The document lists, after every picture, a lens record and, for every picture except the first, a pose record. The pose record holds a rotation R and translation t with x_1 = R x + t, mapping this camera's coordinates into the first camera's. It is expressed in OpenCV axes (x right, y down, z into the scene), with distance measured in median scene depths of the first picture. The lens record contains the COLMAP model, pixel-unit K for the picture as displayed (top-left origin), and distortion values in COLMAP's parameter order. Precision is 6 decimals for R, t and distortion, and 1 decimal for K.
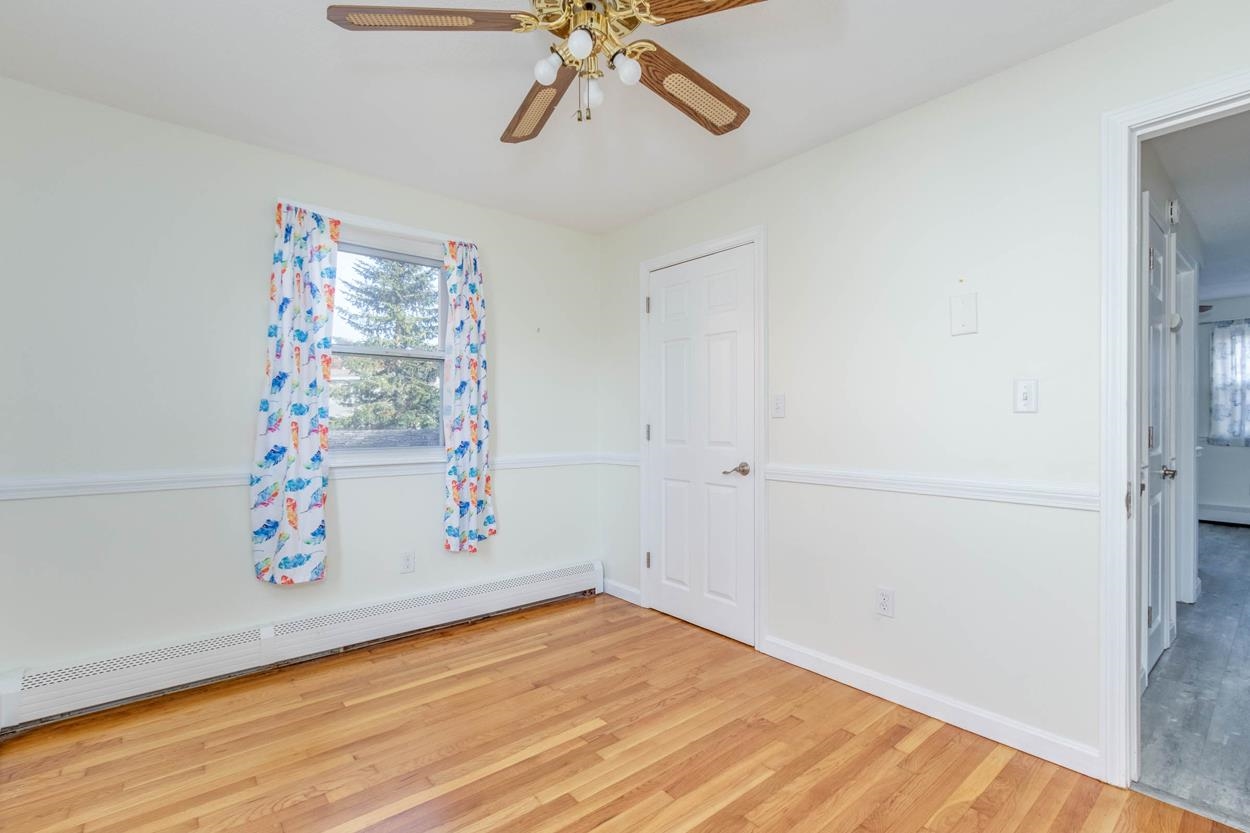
lens RADIAL K [[566.1, 0, 624.3], [0, 566.1, 419.6], [0, 0, 1]] dist [0.001273, -0.000592]
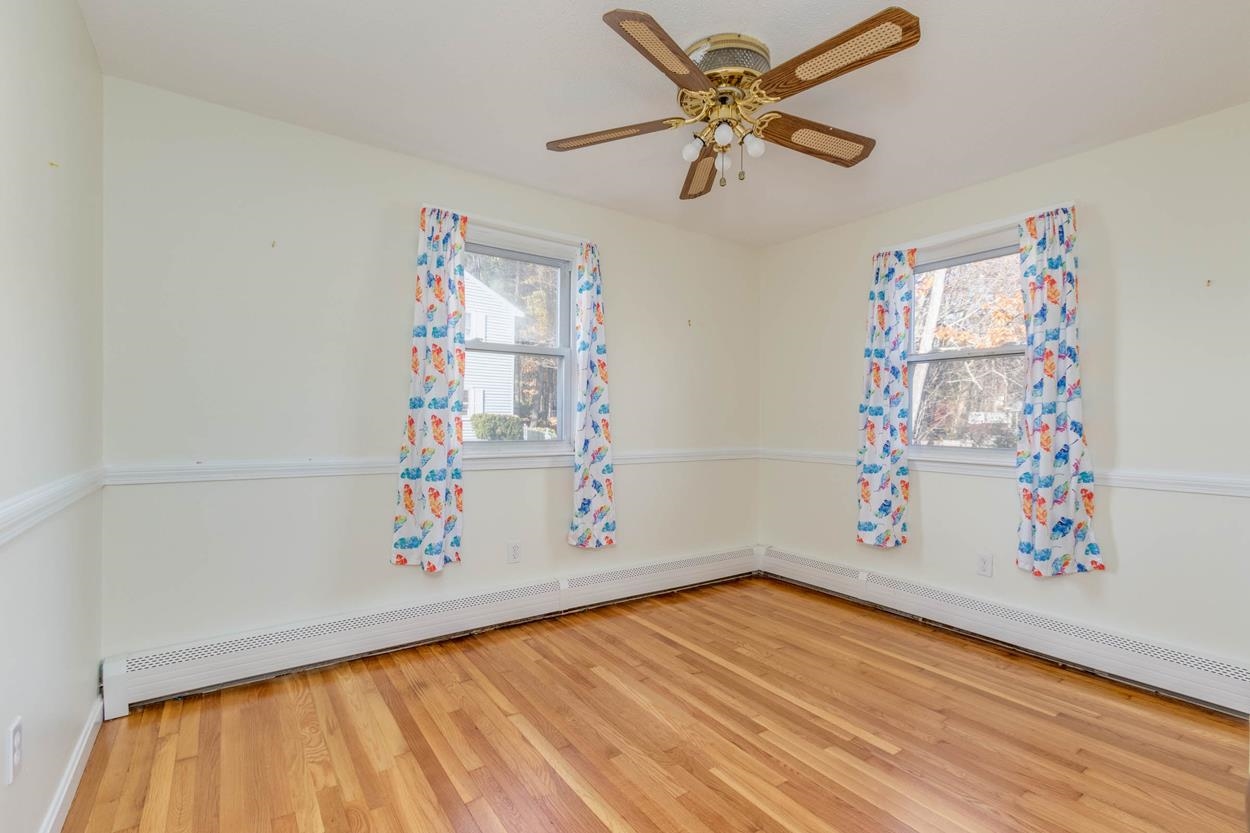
lens RADIAL K [[566.1, 0, 624.3], [0, 566.1, 419.6], [0, 0, 1]] dist [0.001273, -0.000592]
pose [[-0.085569, 0.002224, -0.996330, 0.719553], [-0.007500, 0.999968, 0.002876, 0.002077], [0.996304, 0.007719, -0.085550, 0.511937]]
